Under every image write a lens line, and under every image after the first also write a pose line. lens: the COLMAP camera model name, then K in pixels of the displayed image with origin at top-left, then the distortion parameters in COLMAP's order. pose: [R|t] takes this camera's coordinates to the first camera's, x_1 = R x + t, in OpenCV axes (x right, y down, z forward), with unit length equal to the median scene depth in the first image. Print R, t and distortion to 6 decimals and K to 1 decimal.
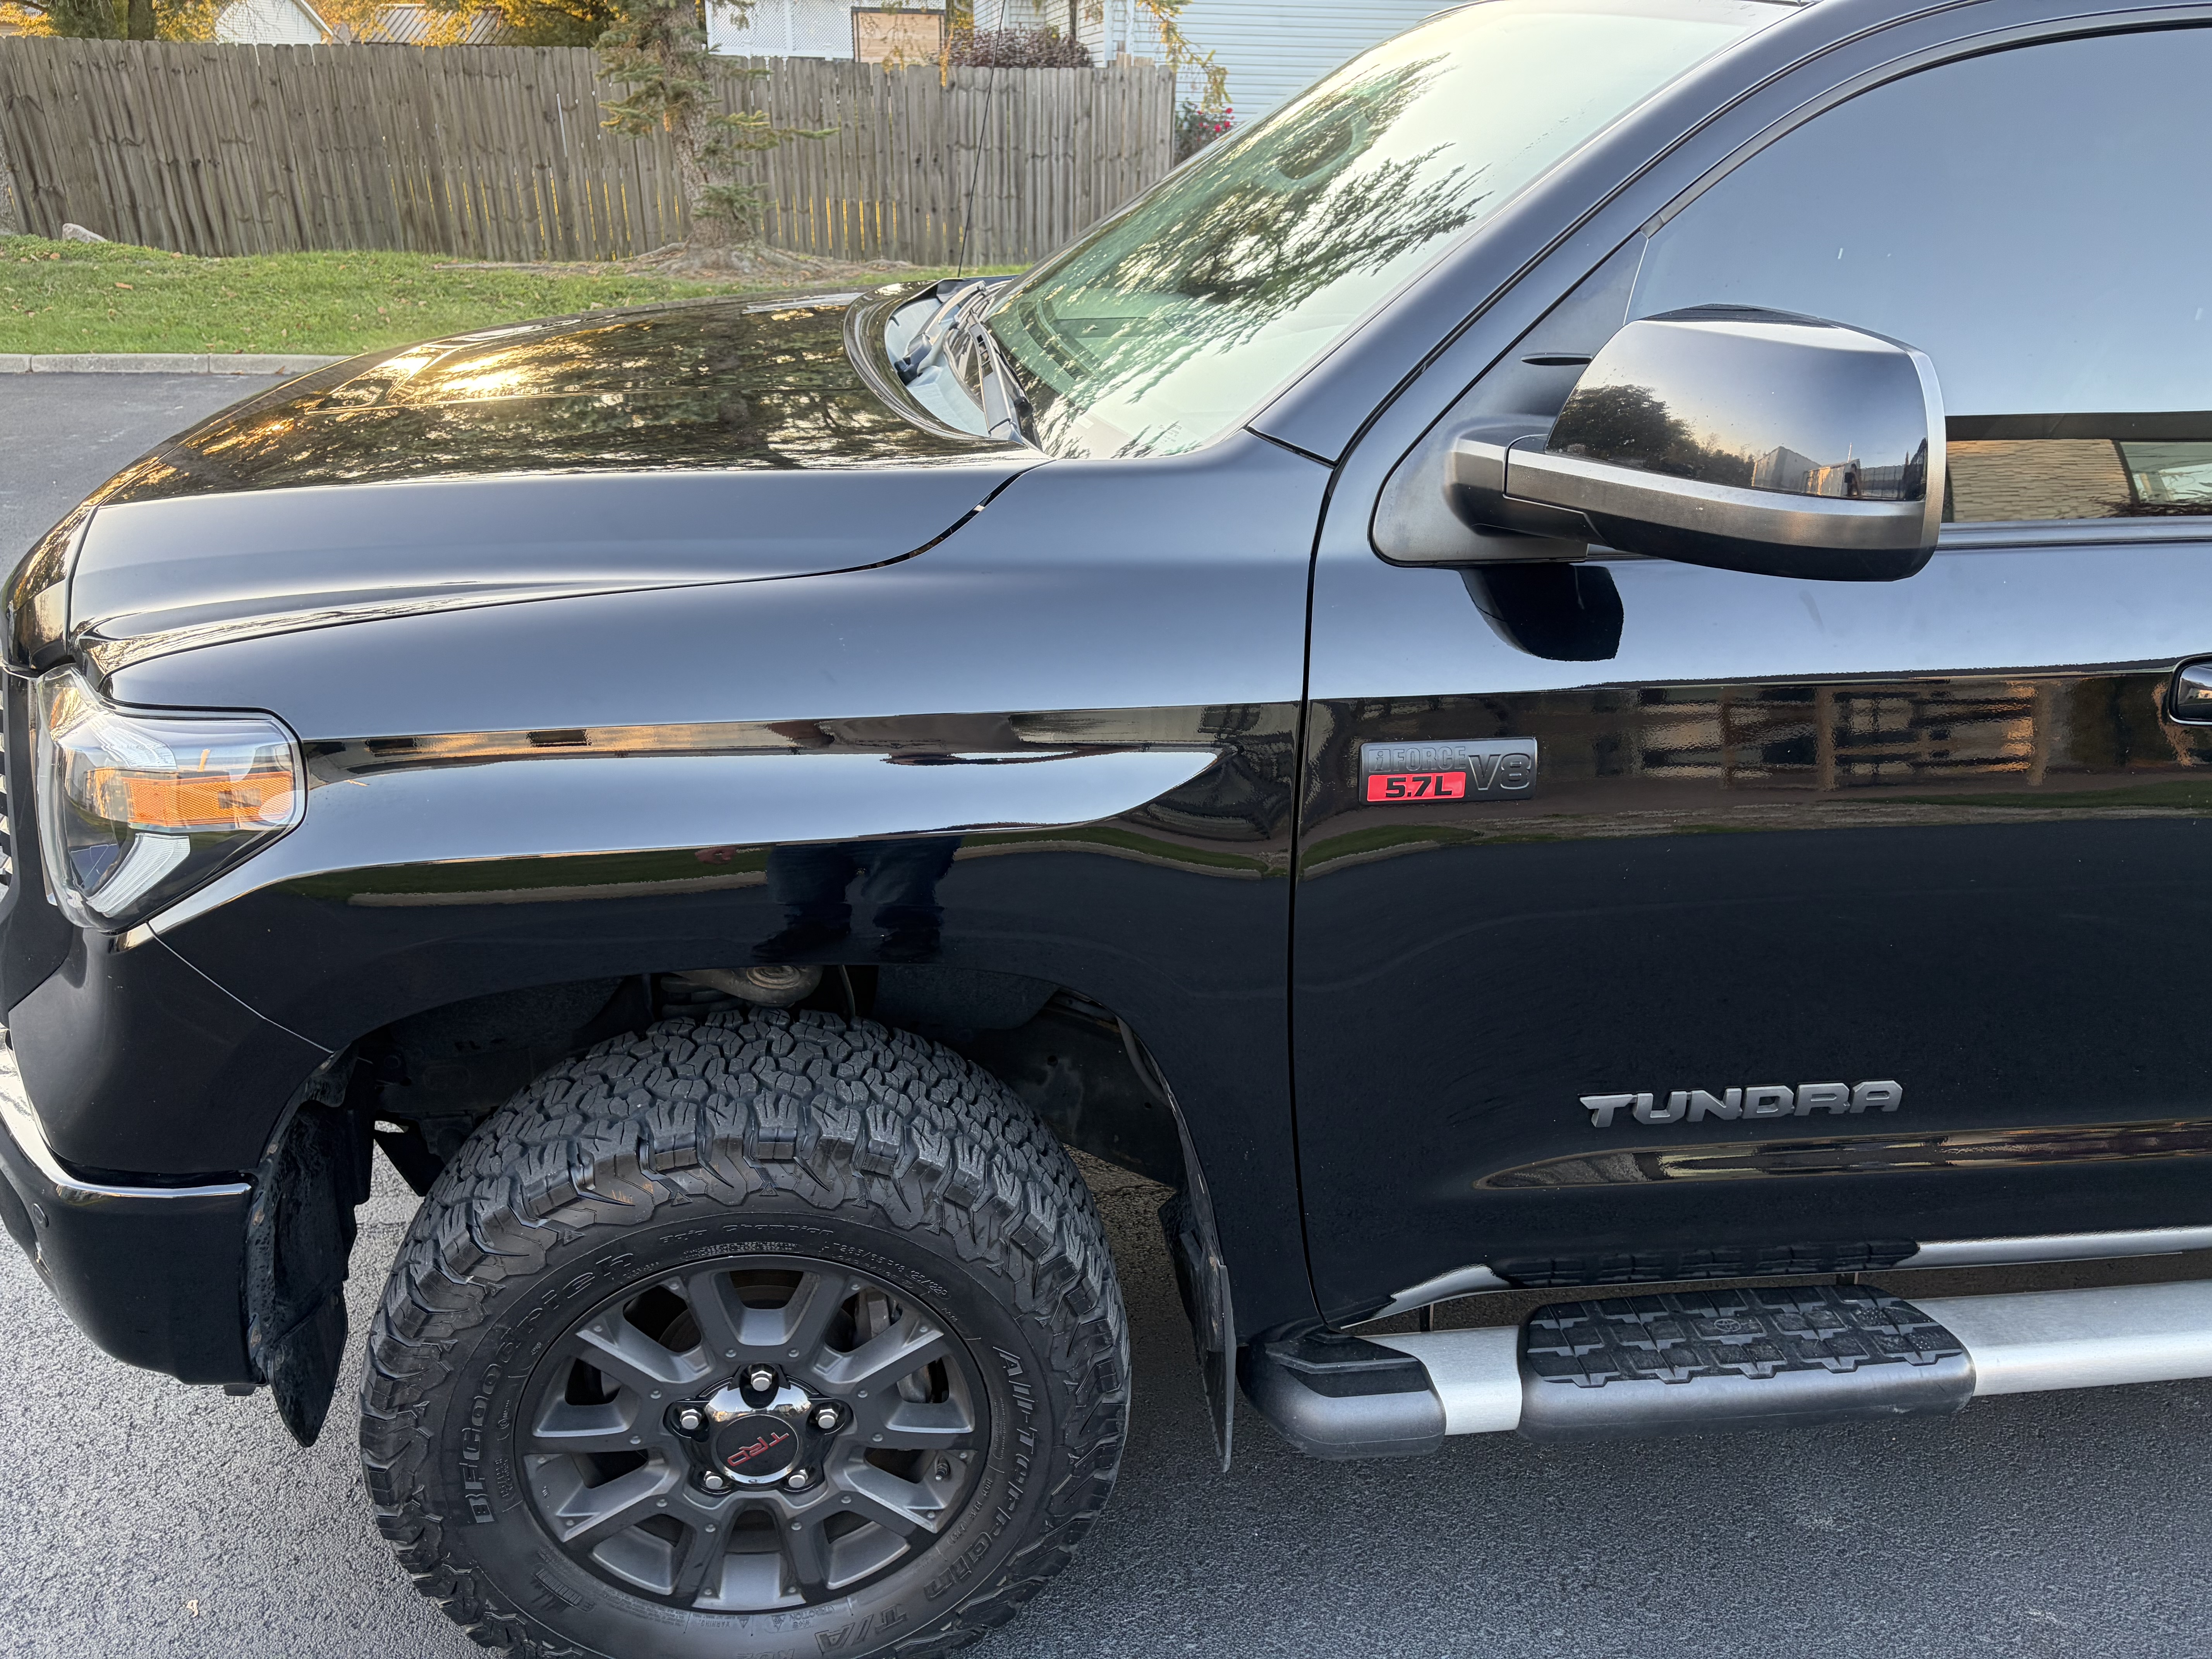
lens RADIAL K [[1685.0, 0, 1109.8], [0, 1685.0, 831.1], [0, 0, 1]] dist [0.054018, -0.061587]
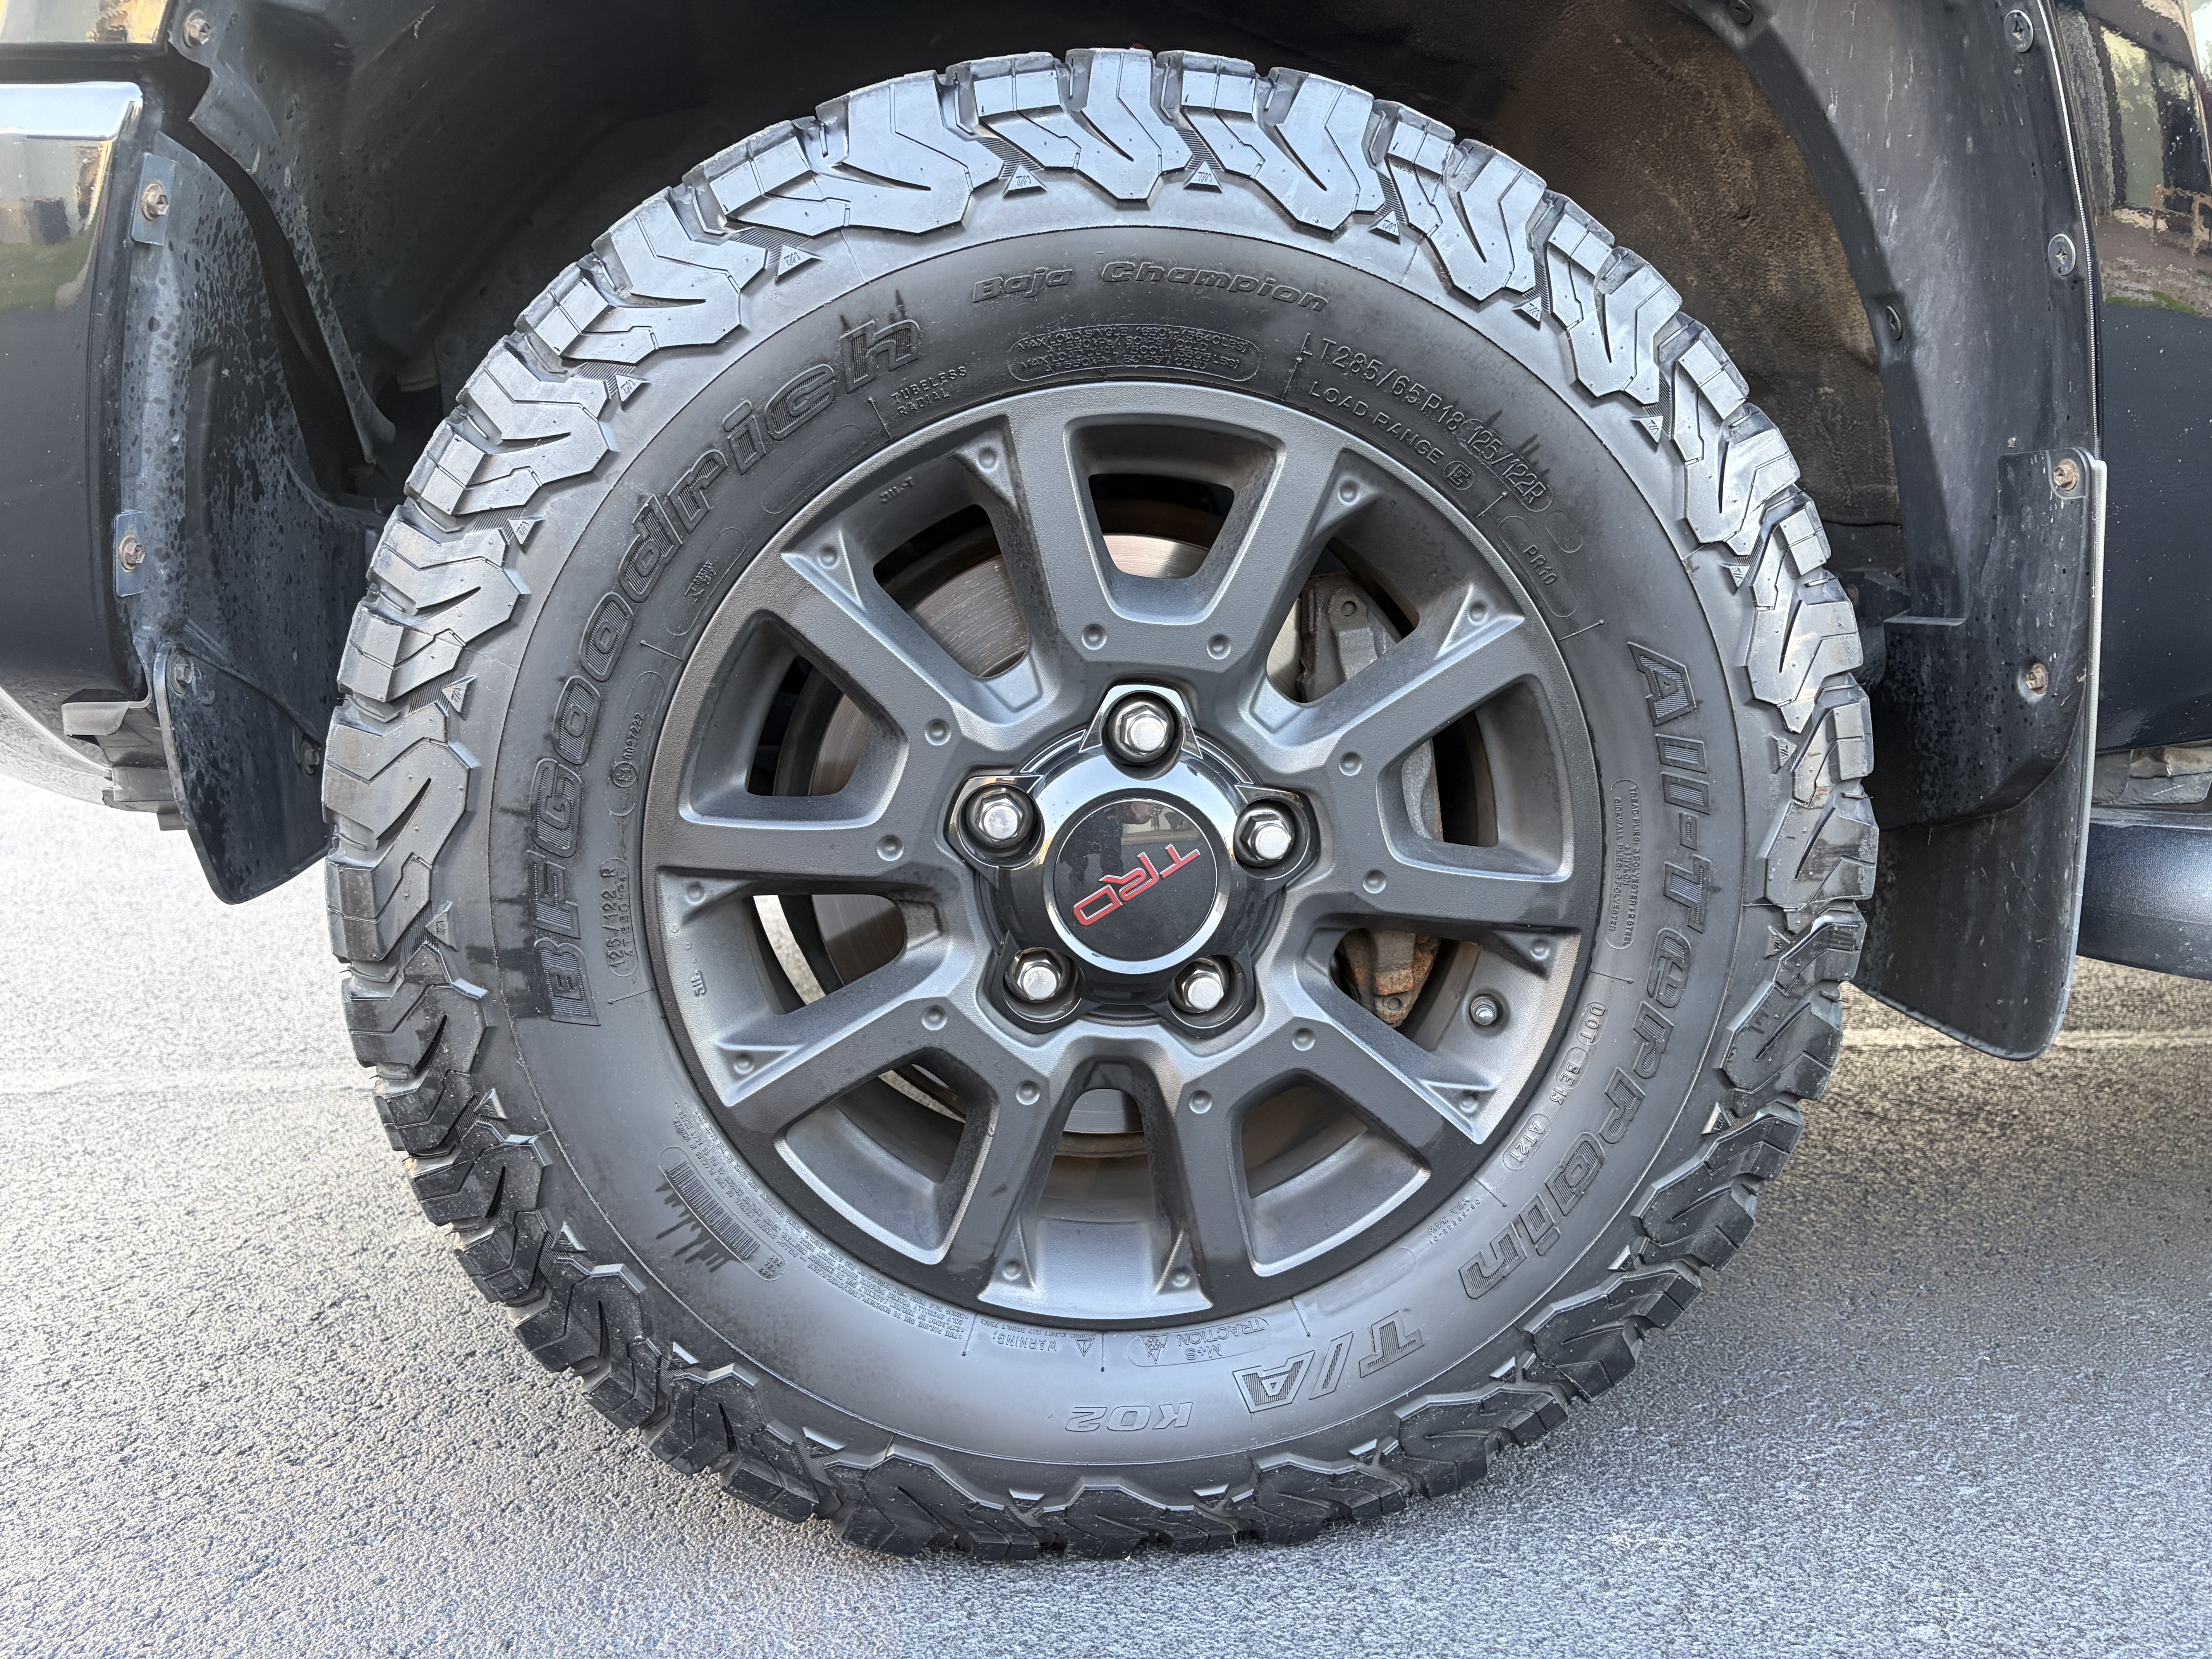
lens RADIAL K [[1685.0, 0, 1103.0], [0, 1685.0, 809.7], [0, 0, 1]] dist [0.054018, -0.061587]
pose [[0.998688, -0.027457, -0.043214, -0.185674], [0.016019, 0.969233, -0.245624, 0.437224], [0.048629, 0.244609, 0.968402, 0.503954]]
